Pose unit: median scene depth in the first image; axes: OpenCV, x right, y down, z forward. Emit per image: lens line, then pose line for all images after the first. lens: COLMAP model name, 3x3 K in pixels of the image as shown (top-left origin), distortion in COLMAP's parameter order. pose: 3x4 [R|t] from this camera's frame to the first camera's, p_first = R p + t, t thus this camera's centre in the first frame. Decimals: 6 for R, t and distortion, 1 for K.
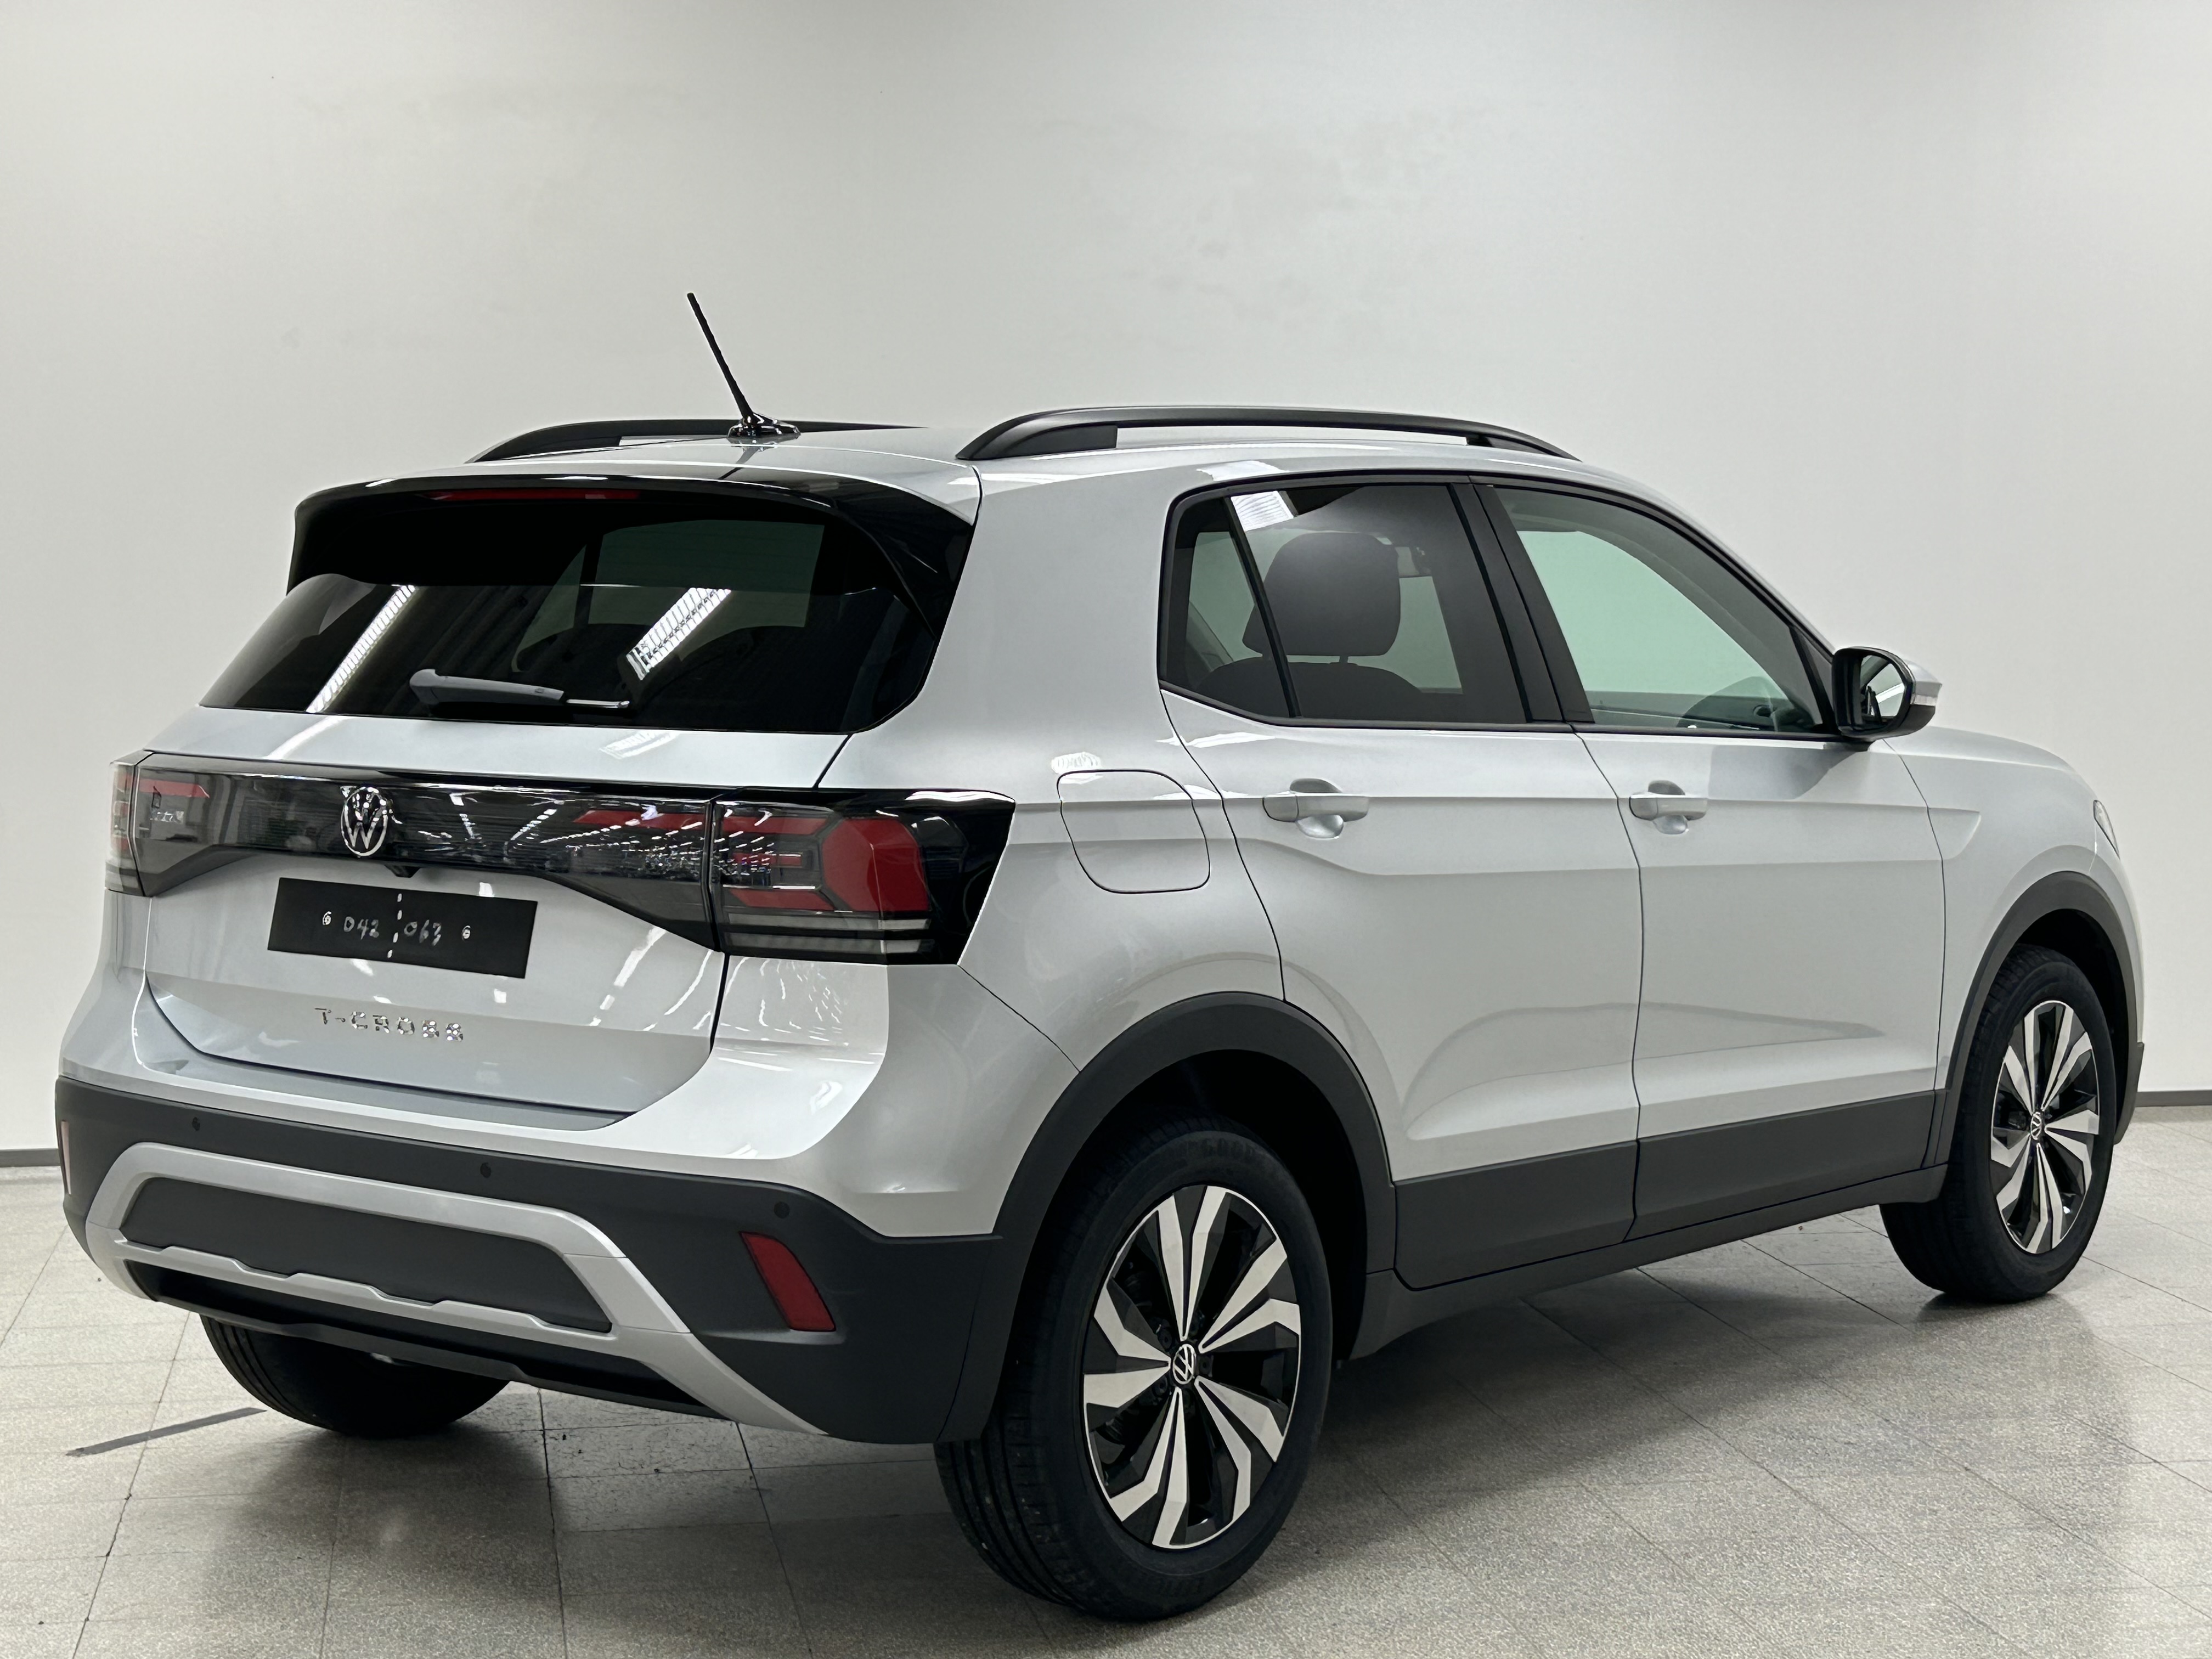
lens RADIAL K [[3574.9, 0, 1107.4], [0, 3574.9, 848.5], [0, 0, 1]] dist [0.091875, 0.000000]
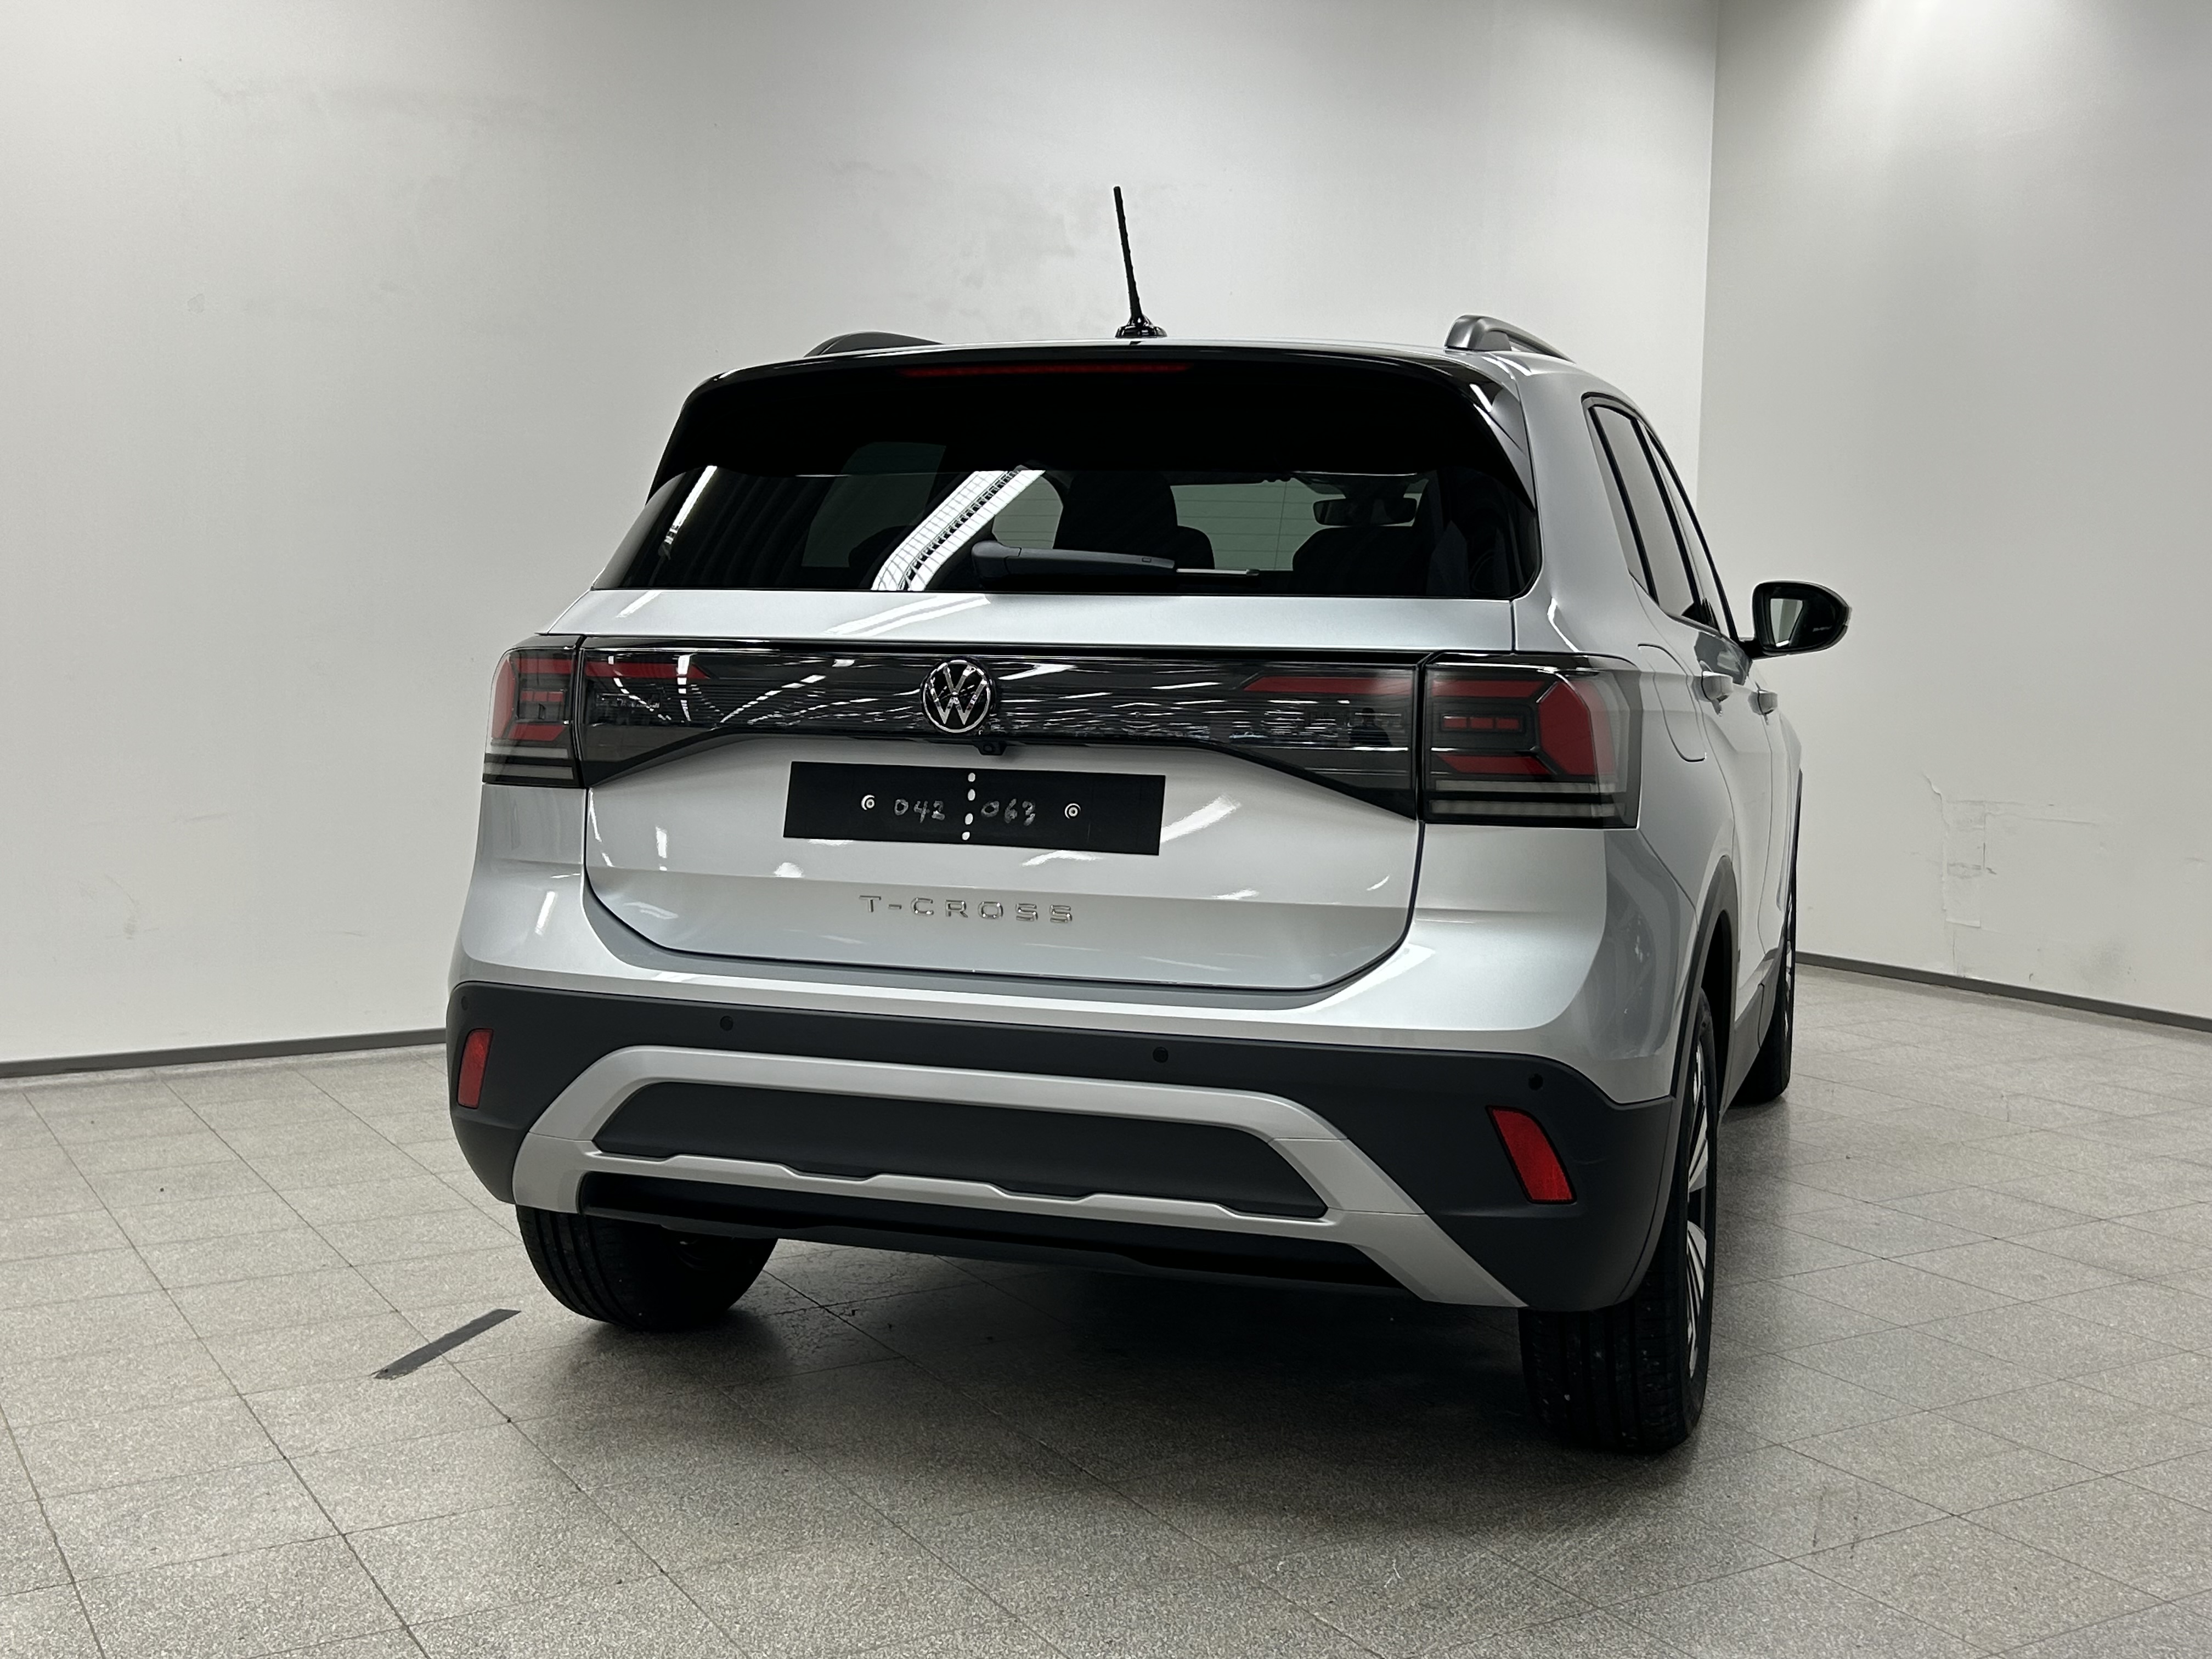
lens RADIAL K [[2322.1, 0, 1149.9], [0, 2322.1, 828.8], [0, 0, 1]] dist [0.032416, 0.000000]
pose [[0.931892, -0.023513, 0.361973, -0.380998], [0.017939, 0.999663, 0.018753, 0.016814], [-0.362292, -0.010982, 0.932000, 0.406474]]
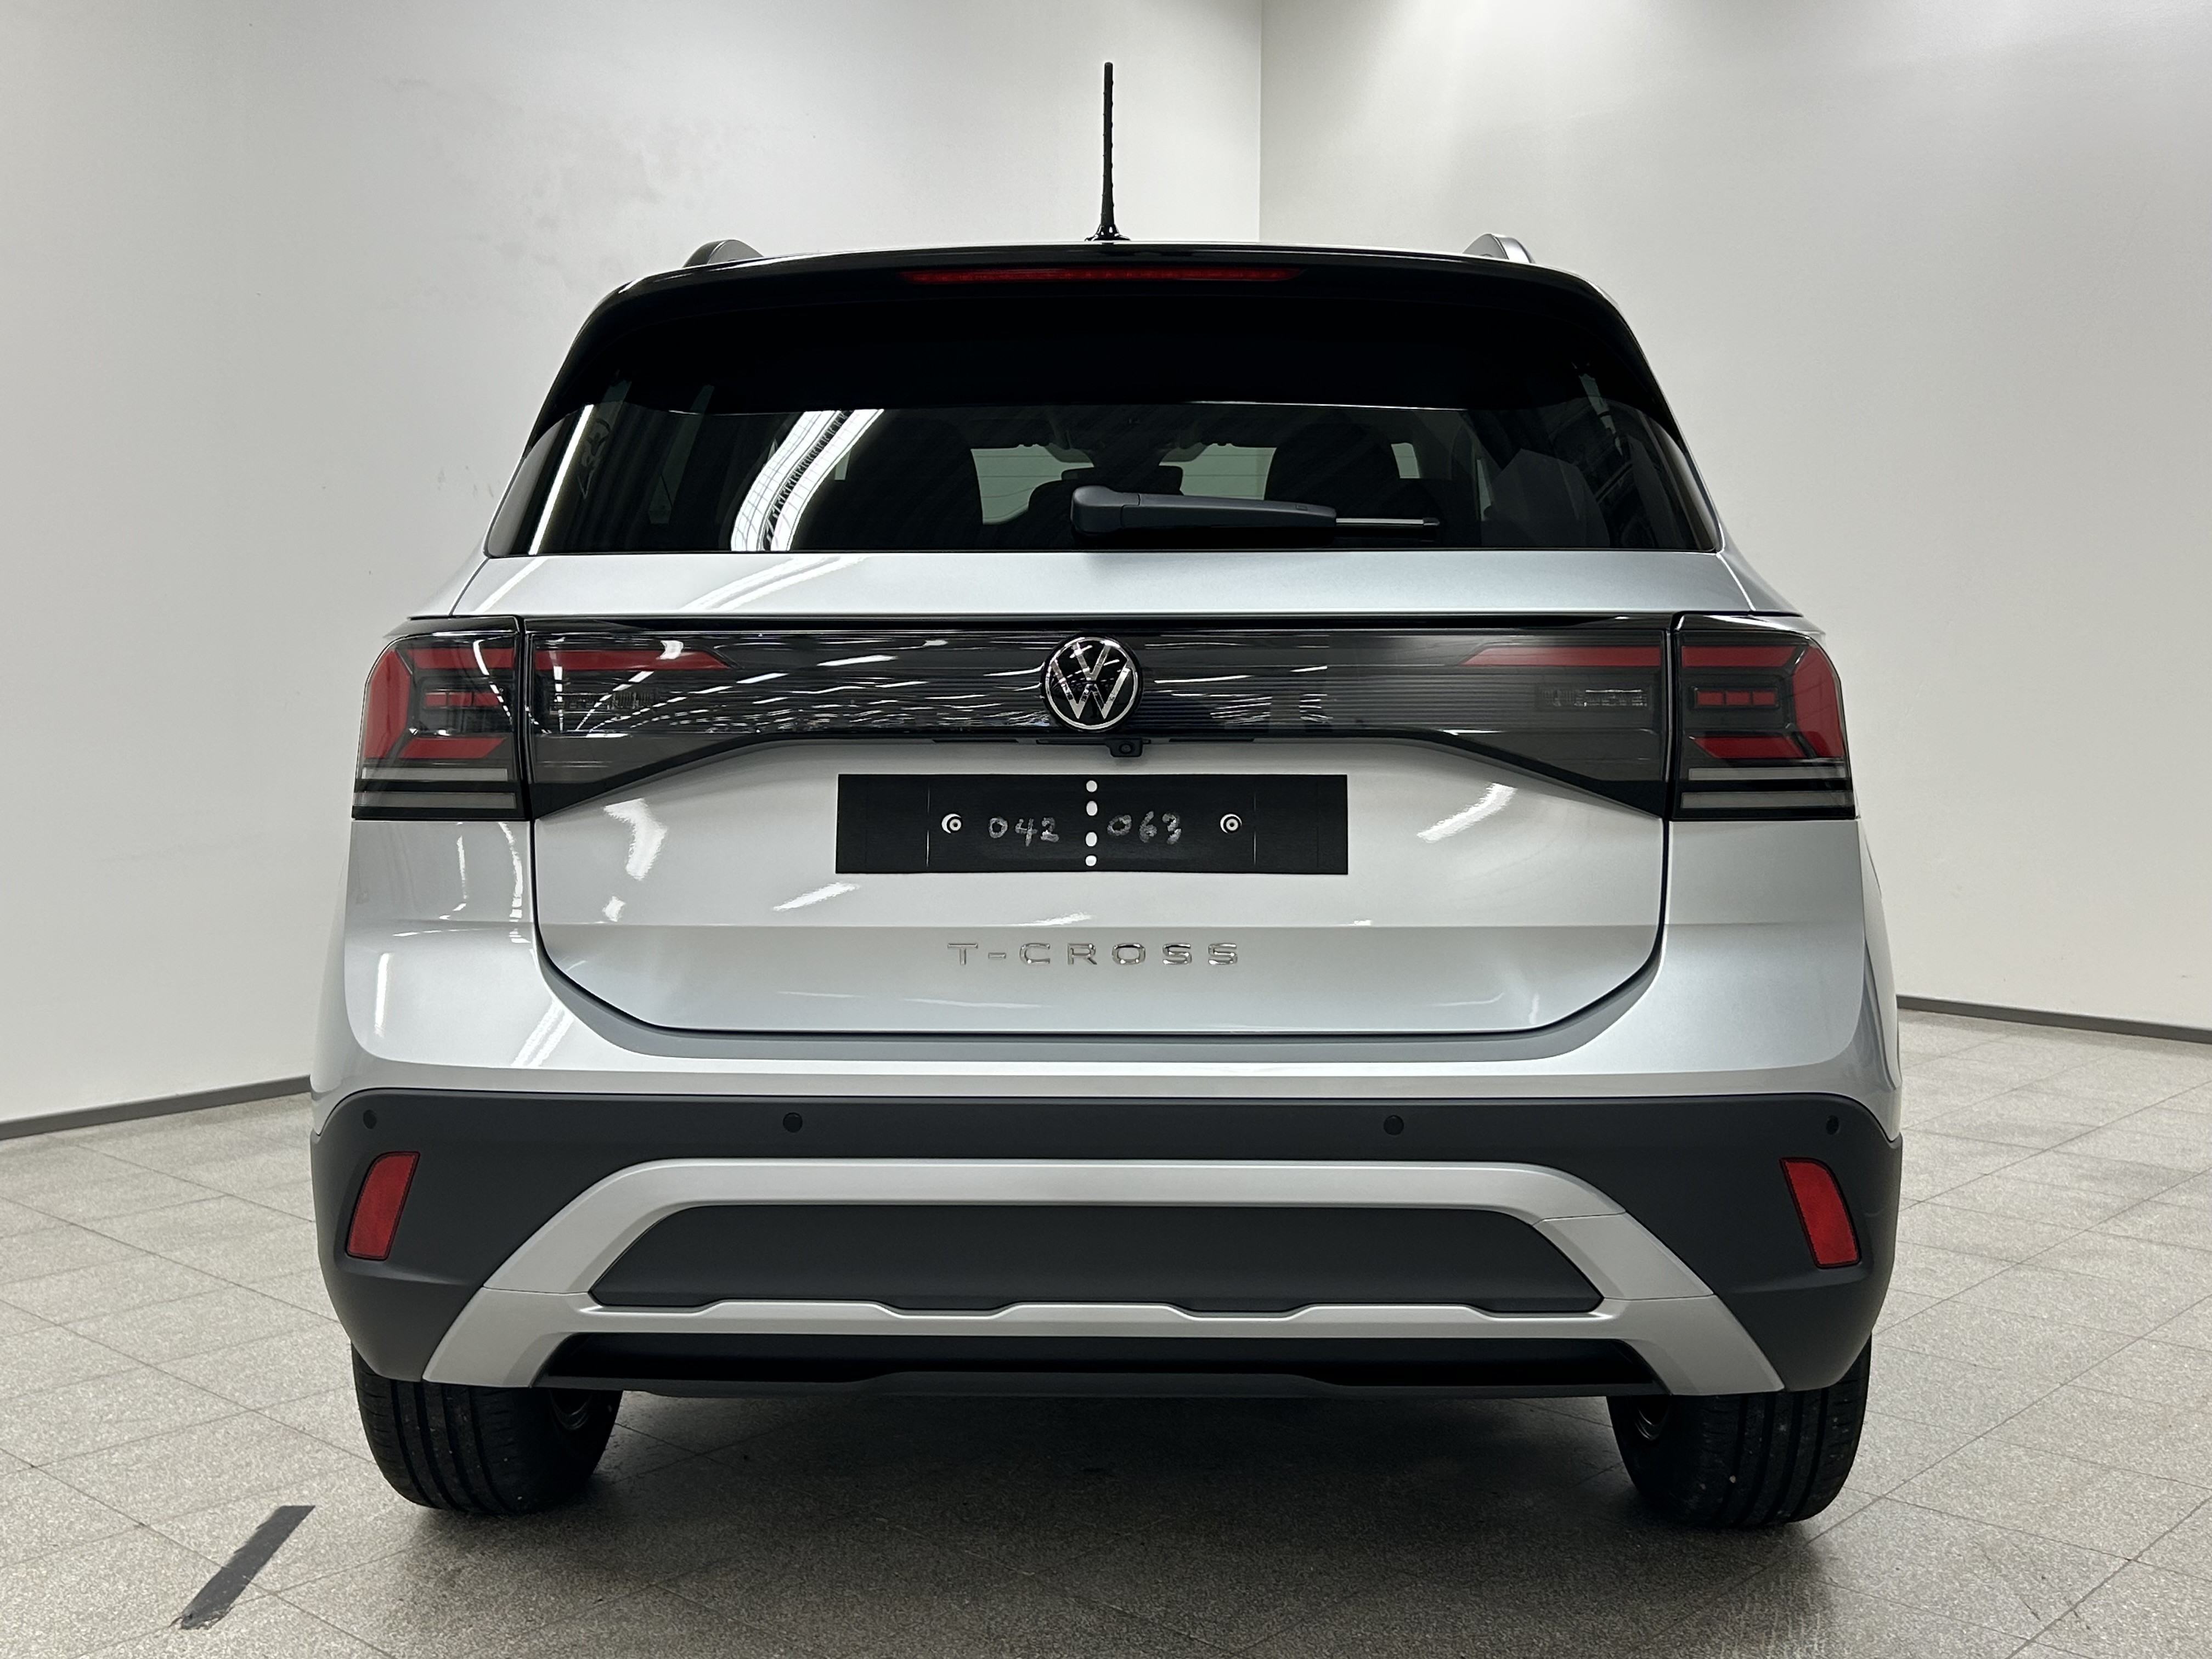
lens RADIAL K [[2322.1, 0, 1115.5], [0, 2322.1, 823.4], [0, 0, 1]] dist [0.032416, 0.000000]
pose [[0.795890, -0.057999, 0.602656, -0.491228], [0.052914, 0.998256, 0.026190, 0.009096], [-0.603124, 0.011045, 0.797571, 0.613012]]
